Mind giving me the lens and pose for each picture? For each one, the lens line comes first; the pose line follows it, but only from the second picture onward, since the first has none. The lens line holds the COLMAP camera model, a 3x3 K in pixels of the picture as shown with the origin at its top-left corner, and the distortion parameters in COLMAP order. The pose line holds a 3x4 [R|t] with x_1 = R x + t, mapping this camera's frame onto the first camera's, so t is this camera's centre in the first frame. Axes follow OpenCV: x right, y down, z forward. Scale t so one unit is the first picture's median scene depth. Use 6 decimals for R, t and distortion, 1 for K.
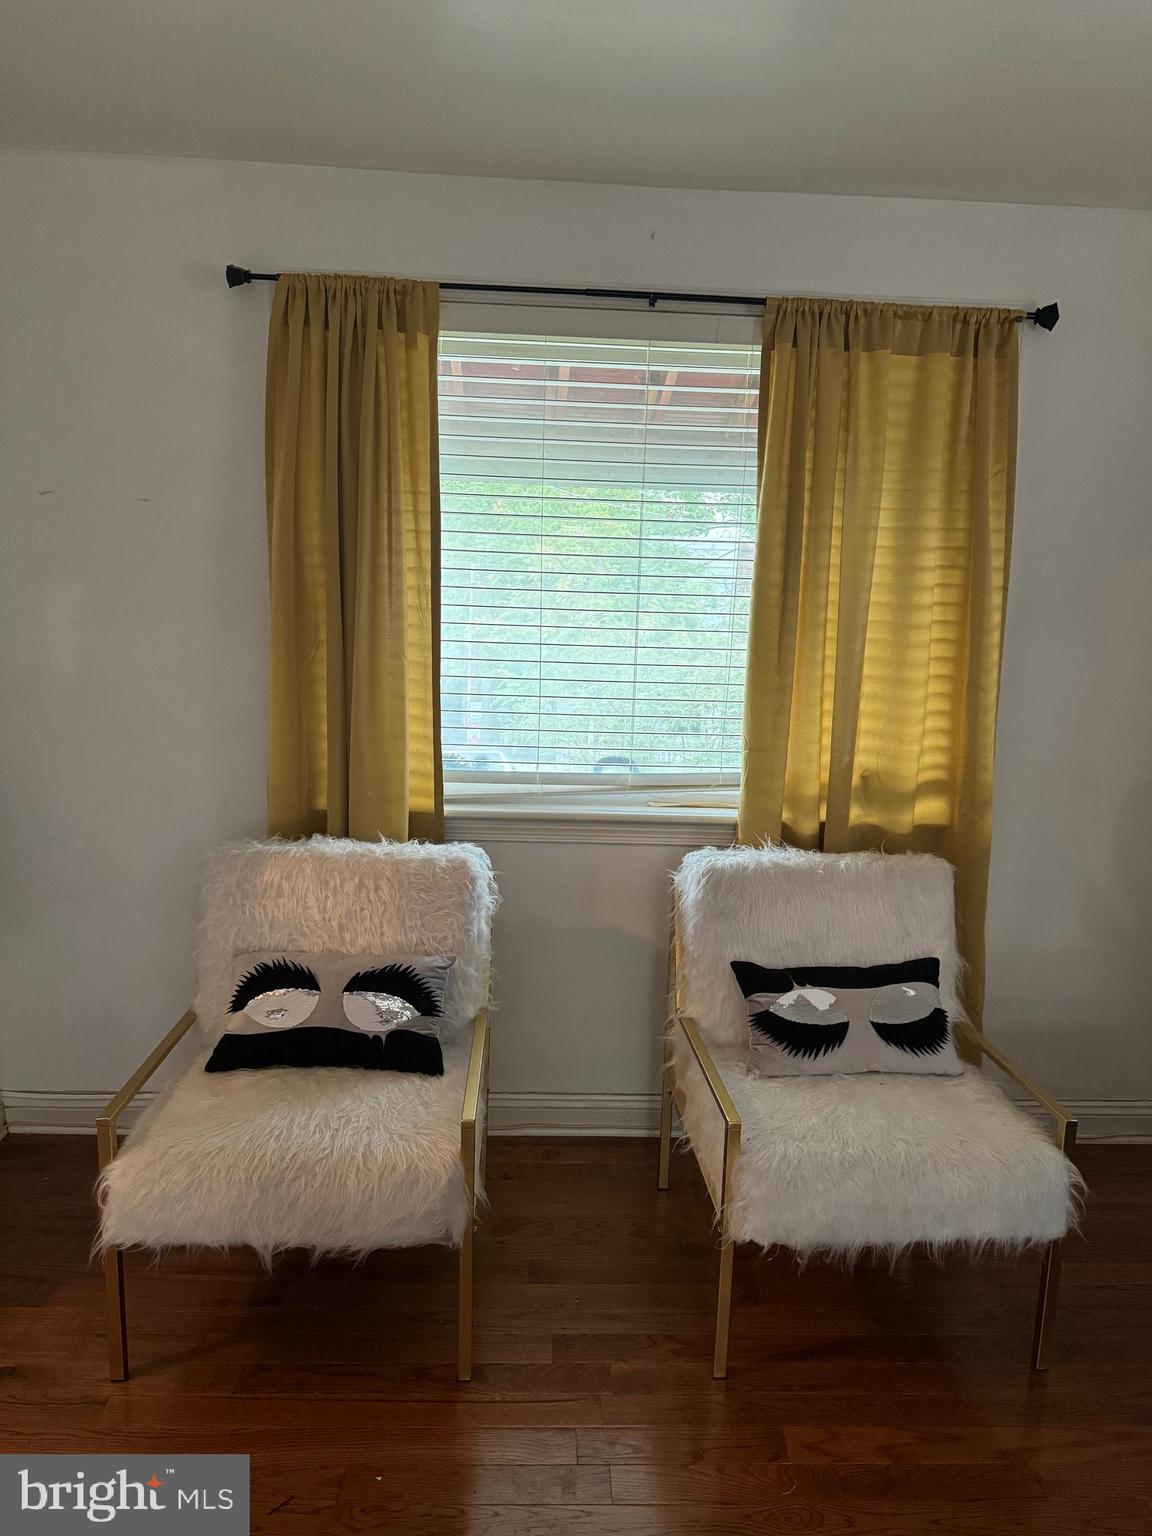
lens RADIAL K [[1303.8, 0, 578.5], [0, 1303.8, 766.8], [0, 0, 1]] dist [0.088836, 0.006543]
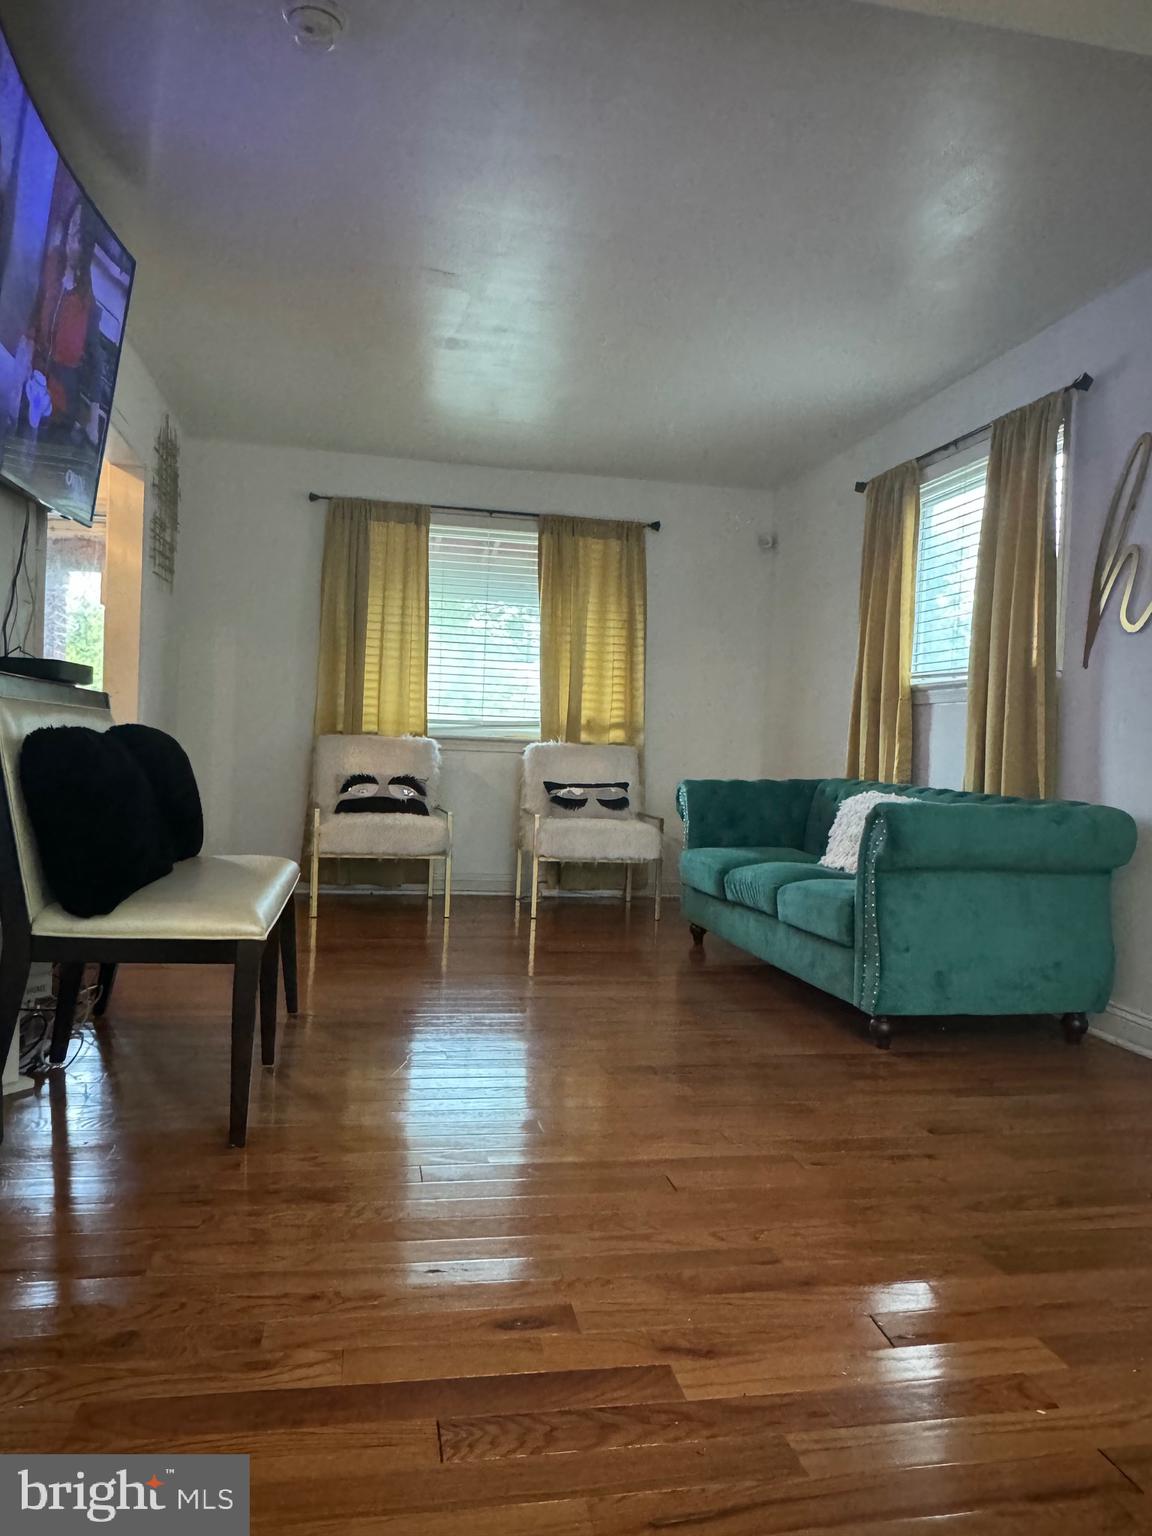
lens RADIAL K [[1076.4, 0, 573.4], [0, 1076.4, 769.7], [0, 0, 1]] dist [-0.007628, -0.000568]
pose [[0.976143, -0.015570, 0.216571, -0.219737], [0.033811, 0.996159, -0.080777, 0.254002], [-0.214481, 0.086172, 0.972919, -0.829731]]
